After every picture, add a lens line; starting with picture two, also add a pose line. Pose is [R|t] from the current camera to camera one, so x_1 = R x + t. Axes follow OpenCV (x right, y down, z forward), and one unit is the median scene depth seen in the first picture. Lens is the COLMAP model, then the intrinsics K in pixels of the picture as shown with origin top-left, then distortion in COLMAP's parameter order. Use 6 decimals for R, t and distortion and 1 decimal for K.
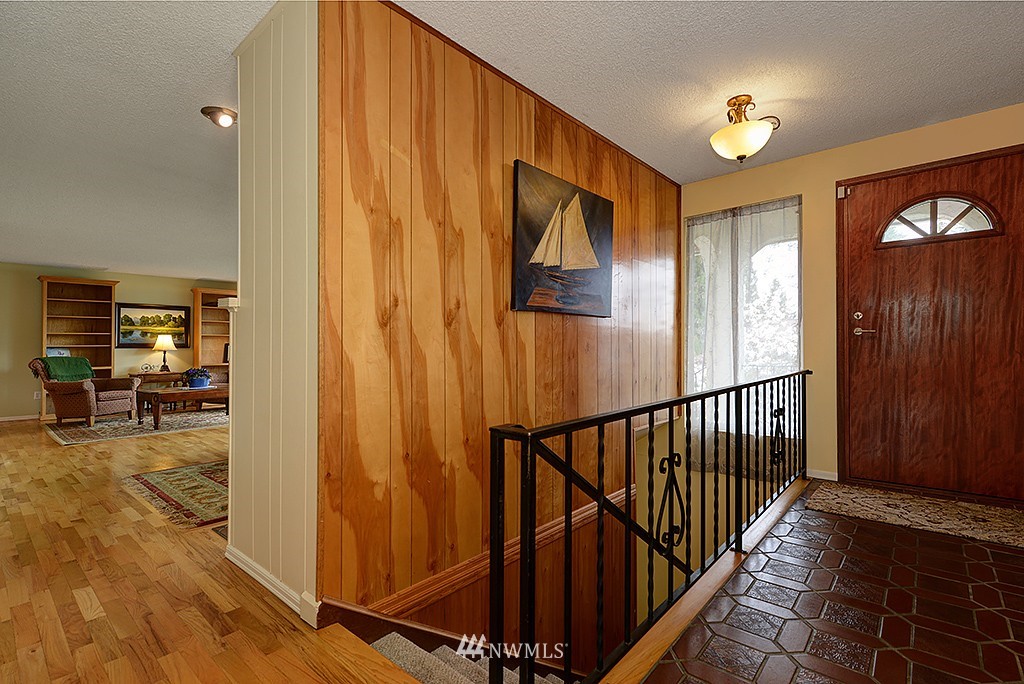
lens RADIAL K [[476.7, 0, 520.3], [0, 476.7, 334.8], [0, 0, 1]] dist [0.002187, -0.000616]
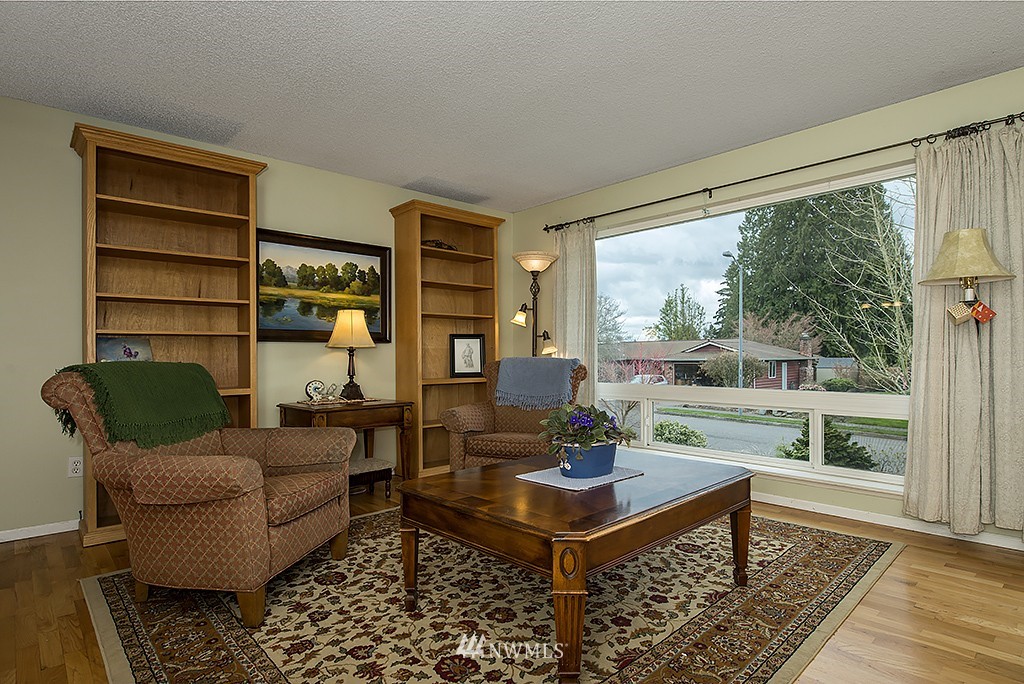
lens RADIAL K [[531.3, 0, 507.9], [0, 531.3, 346.7], [0, 0, 1]] dist [0.001850, -0.001417]
pose [[0.993922, 0.005874, -0.109927, -0.596644], [-0.004153, 0.999865, 0.015883, 0.025429], [0.110005, -0.015330, 0.993813, 0.593452]]
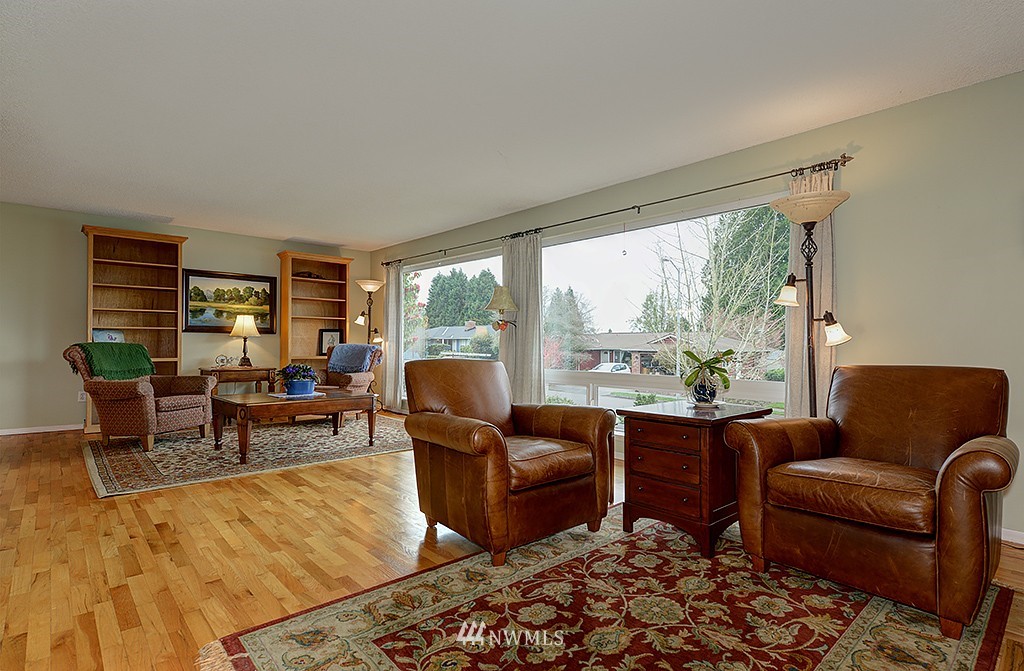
lens RADIAL K [[506.3, 0, 517.6], [0, 506.3, 340.3], [0, 0, 1]] dist [0.001298, 0.001233]
pose [[0.992883, 0.021720, -0.117094, -0.263082], [-0.018933, 0.999512, 0.024866, 0.012045], [0.117577, -0.022472, 0.992809, 0.307702]]
